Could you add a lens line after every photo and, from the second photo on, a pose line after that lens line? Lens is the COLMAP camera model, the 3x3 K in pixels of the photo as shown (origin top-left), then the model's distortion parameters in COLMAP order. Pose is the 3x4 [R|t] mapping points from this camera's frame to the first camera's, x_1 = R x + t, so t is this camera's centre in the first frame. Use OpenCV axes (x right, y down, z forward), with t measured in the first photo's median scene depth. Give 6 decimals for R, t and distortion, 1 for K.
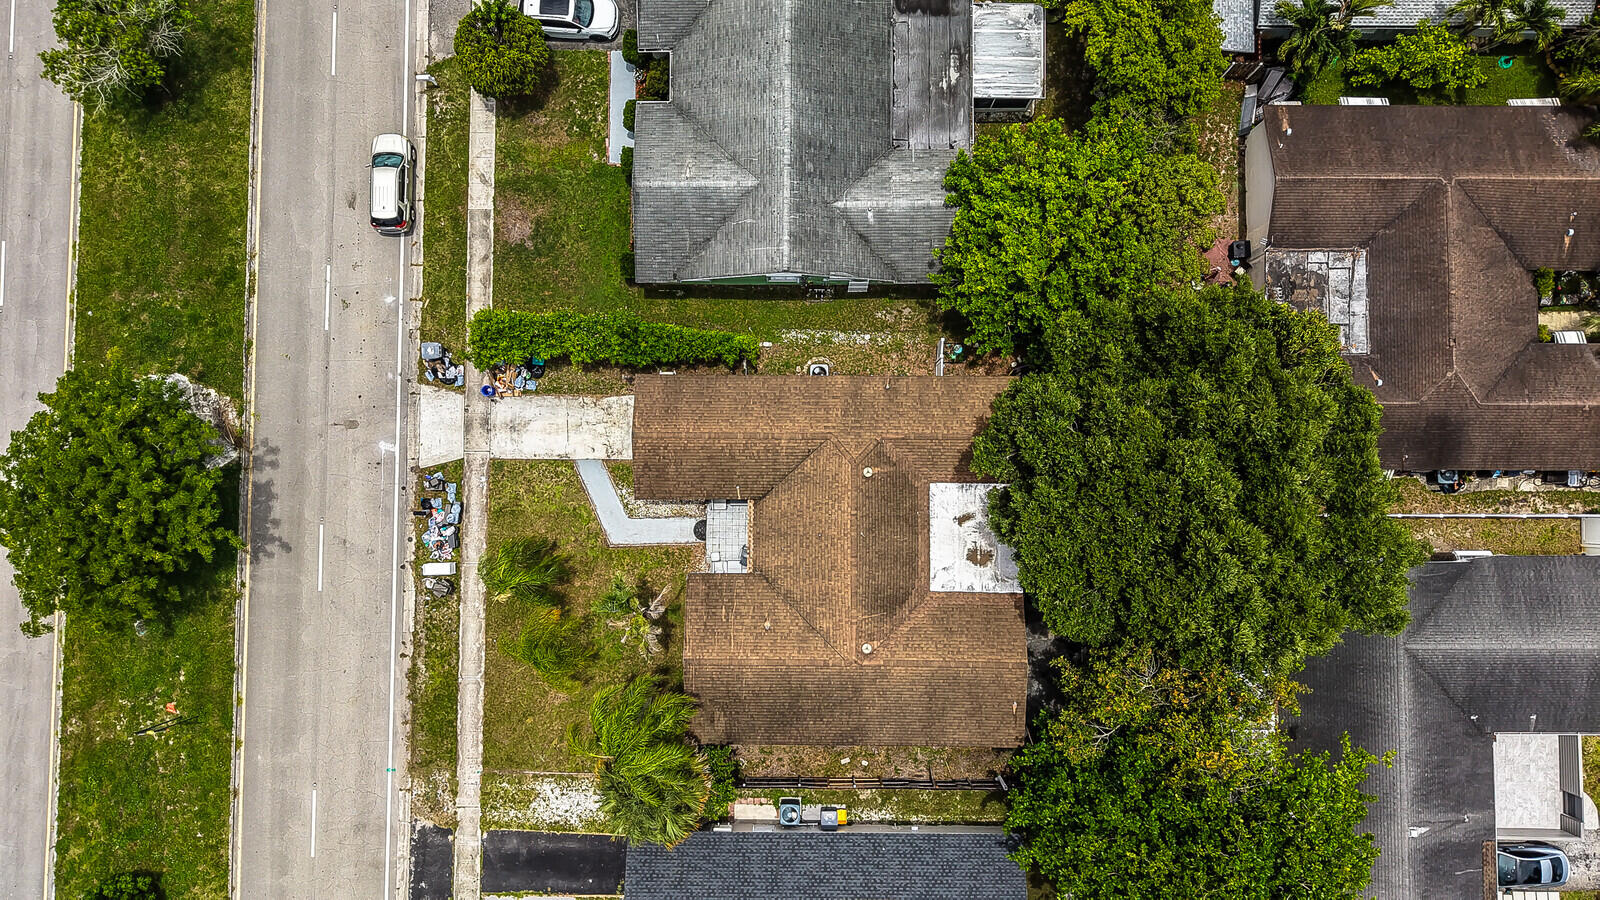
lens RADIAL K [[1104.8, 0, 800.0], [0, 1104.8, 450.0], [0, 0, 1]] dist [0.002603, -0.005403]
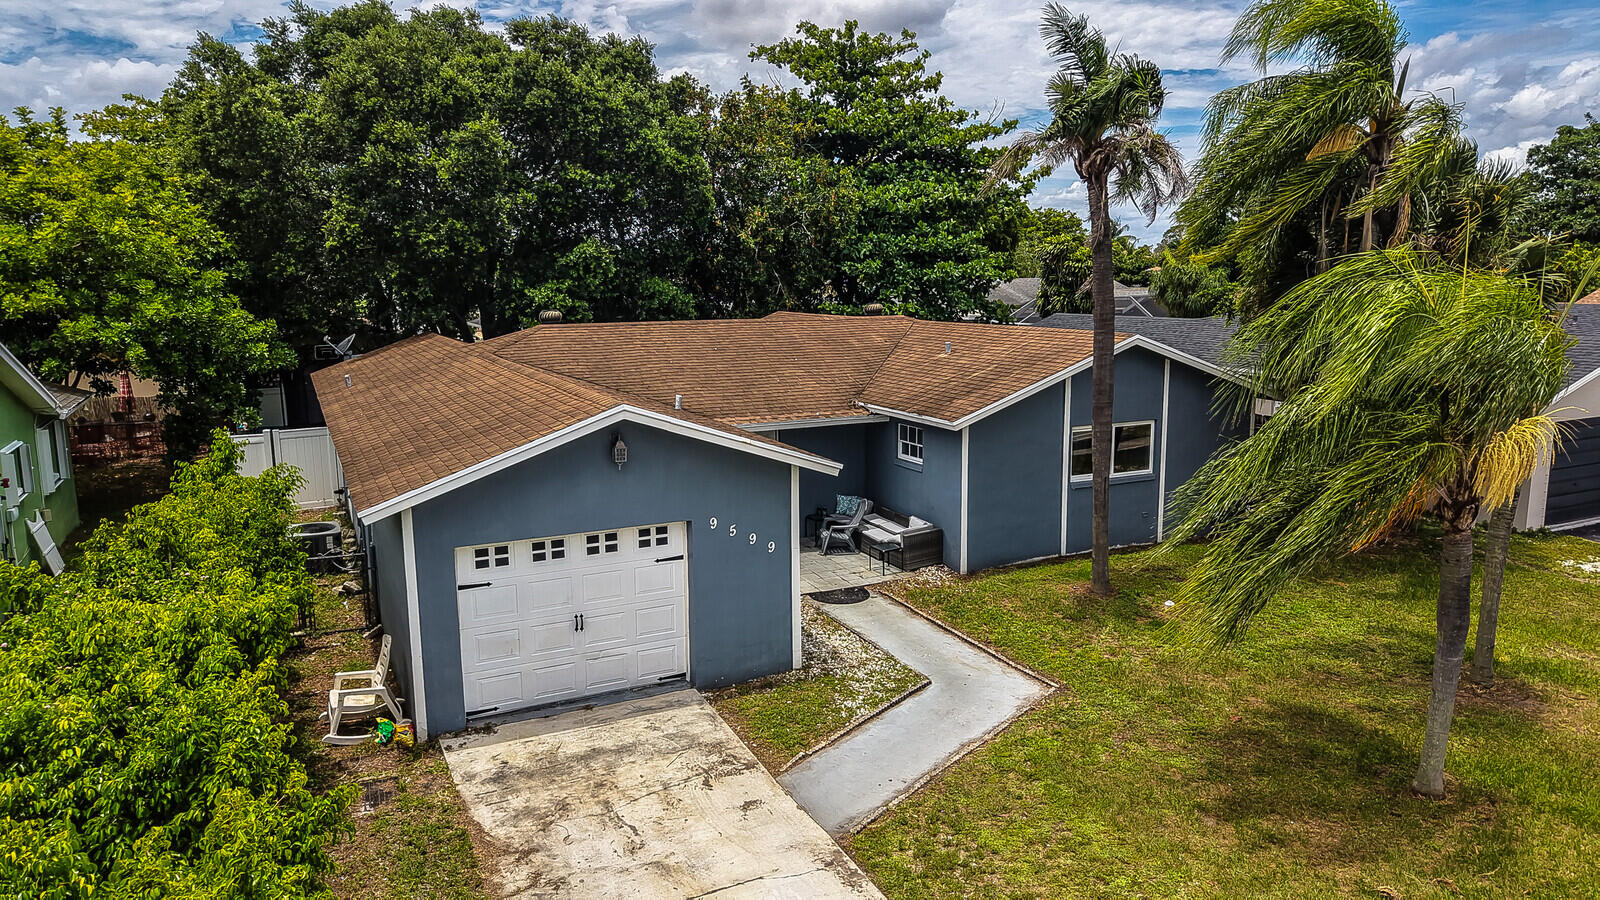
lens RADIAL K [[1104.8, 0, 800.0], [0, 1104.8, 450.0], [0, 0, 1]] dist [0.002603, -0.005403]
pose [[-0.430686, -0.135947, 0.892204, -0.370987], [0.902481, -0.058174, 0.426783, -0.078296], [-0.006117, 0.989007, 0.147744, 0.904135]]
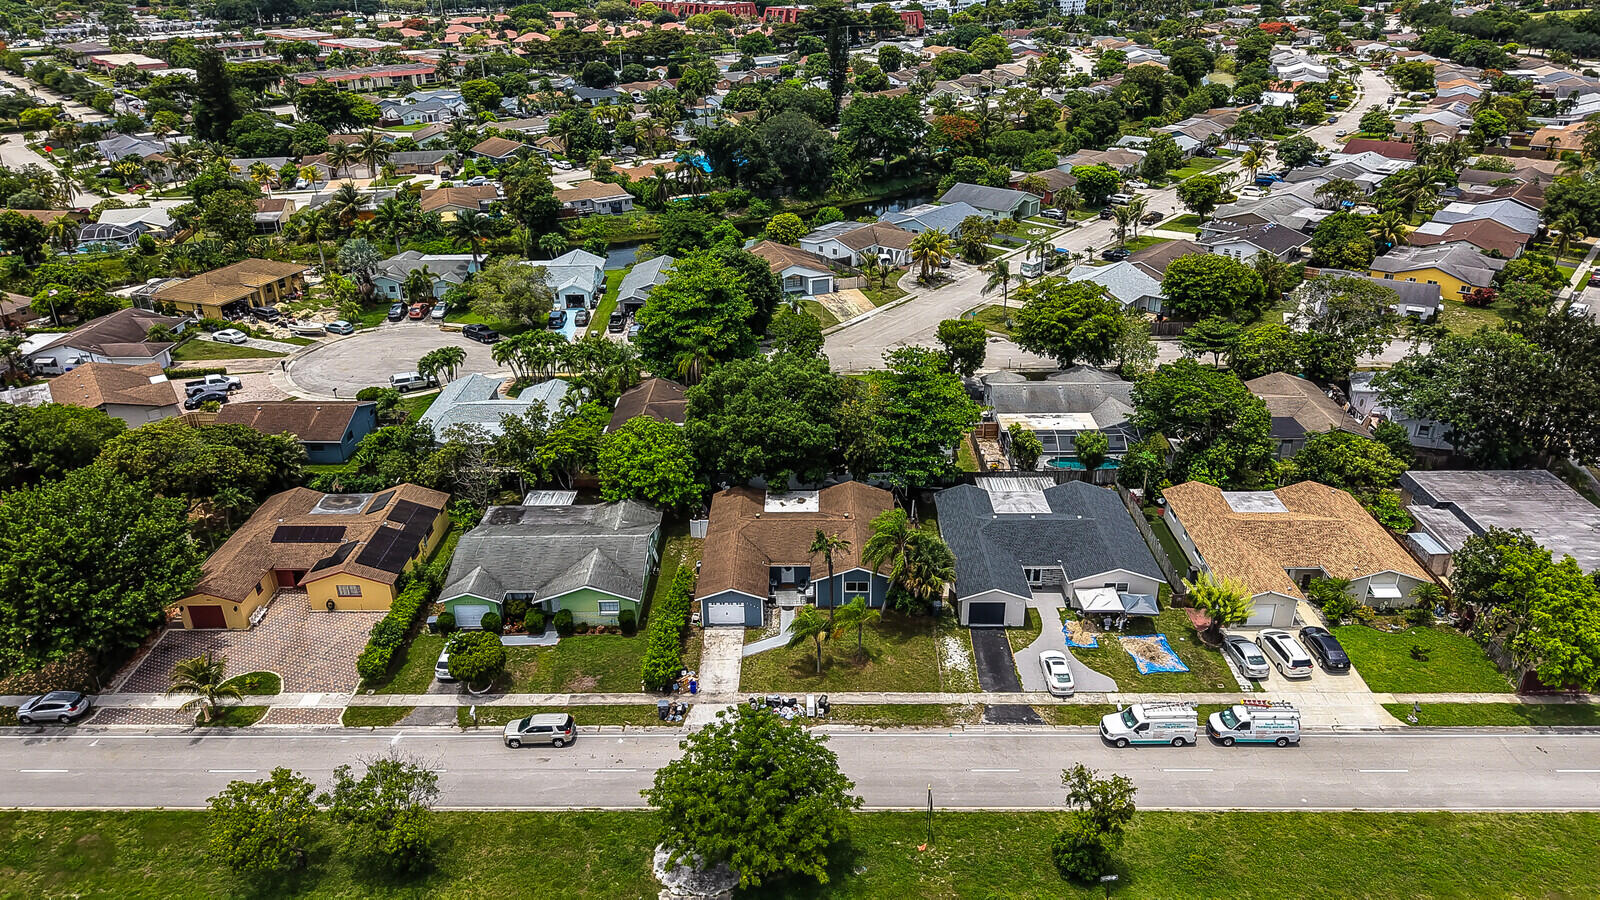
lens RADIAL K [[1127.9, 0, 823.8], [0, 1127.9, 449.0], [0, 0, 1]] dist [0.105546, -0.158110]
pose [[-0.010438, -0.423543, 0.905816, -1.553748], [0.999569, 0.020430, 0.021072, 0.085970], [-0.027431, 0.905646, 0.423147, 0.040281]]
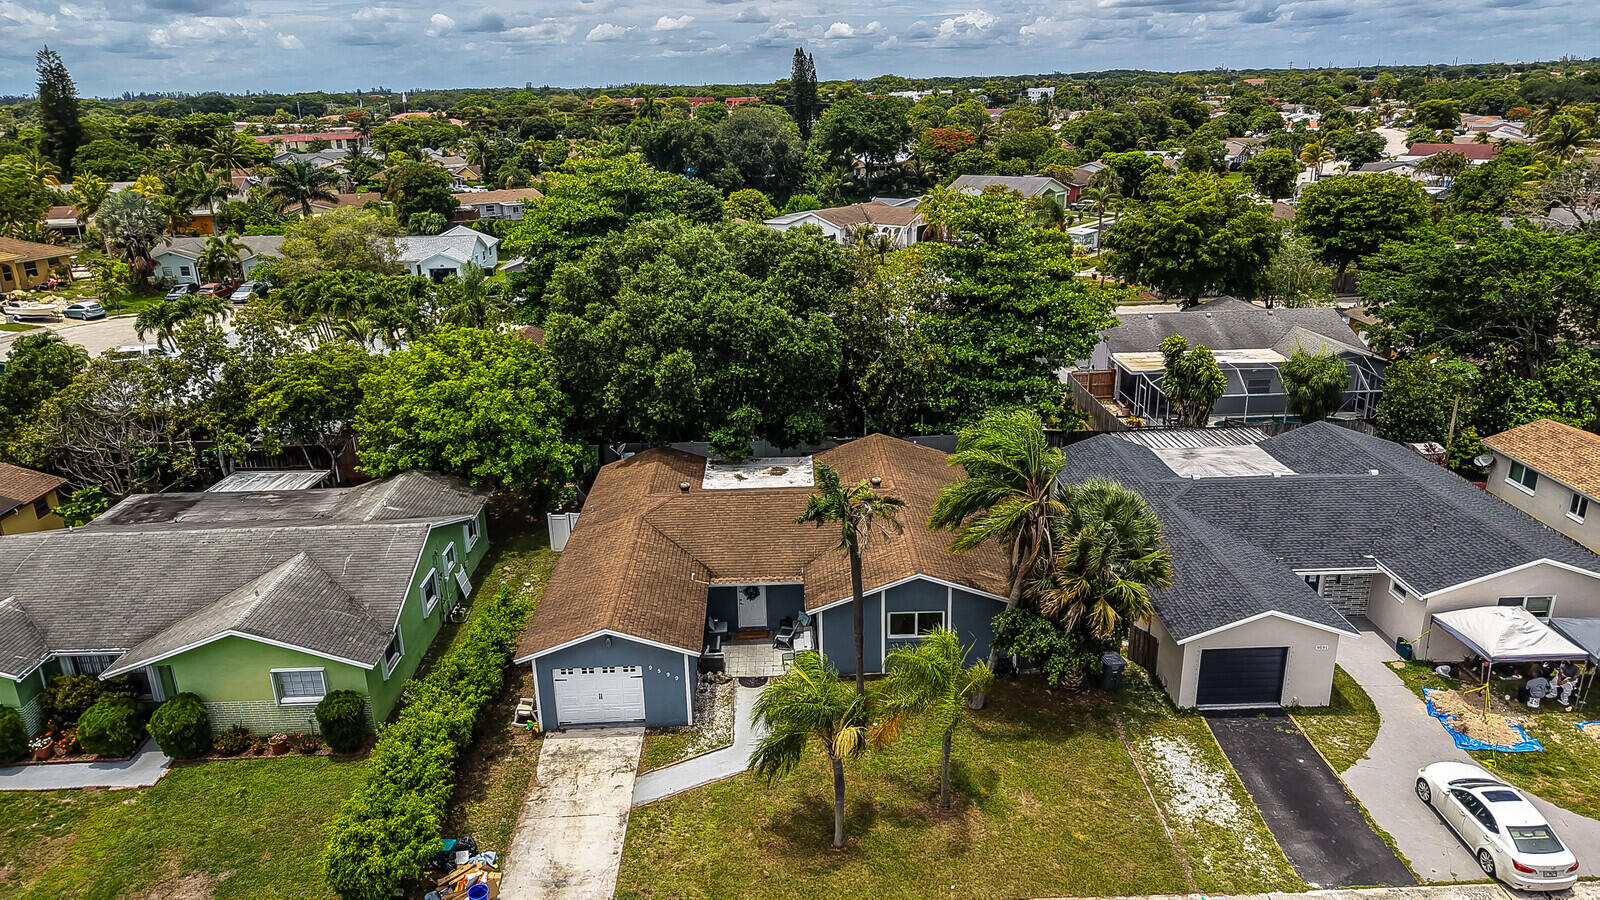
lens RADIAL K [[1104.8, 0, 800.0], [0, 1104.8, 450.0], [0, 0, 1]] dist [0.002603, -0.005403]
pose [[-0.025522, -0.311248, 0.949986, -0.711919], [0.999672, -0.005731, 0.024980, 0.085639], [-0.002330, 0.950312, 0.311292, 0.635588]]
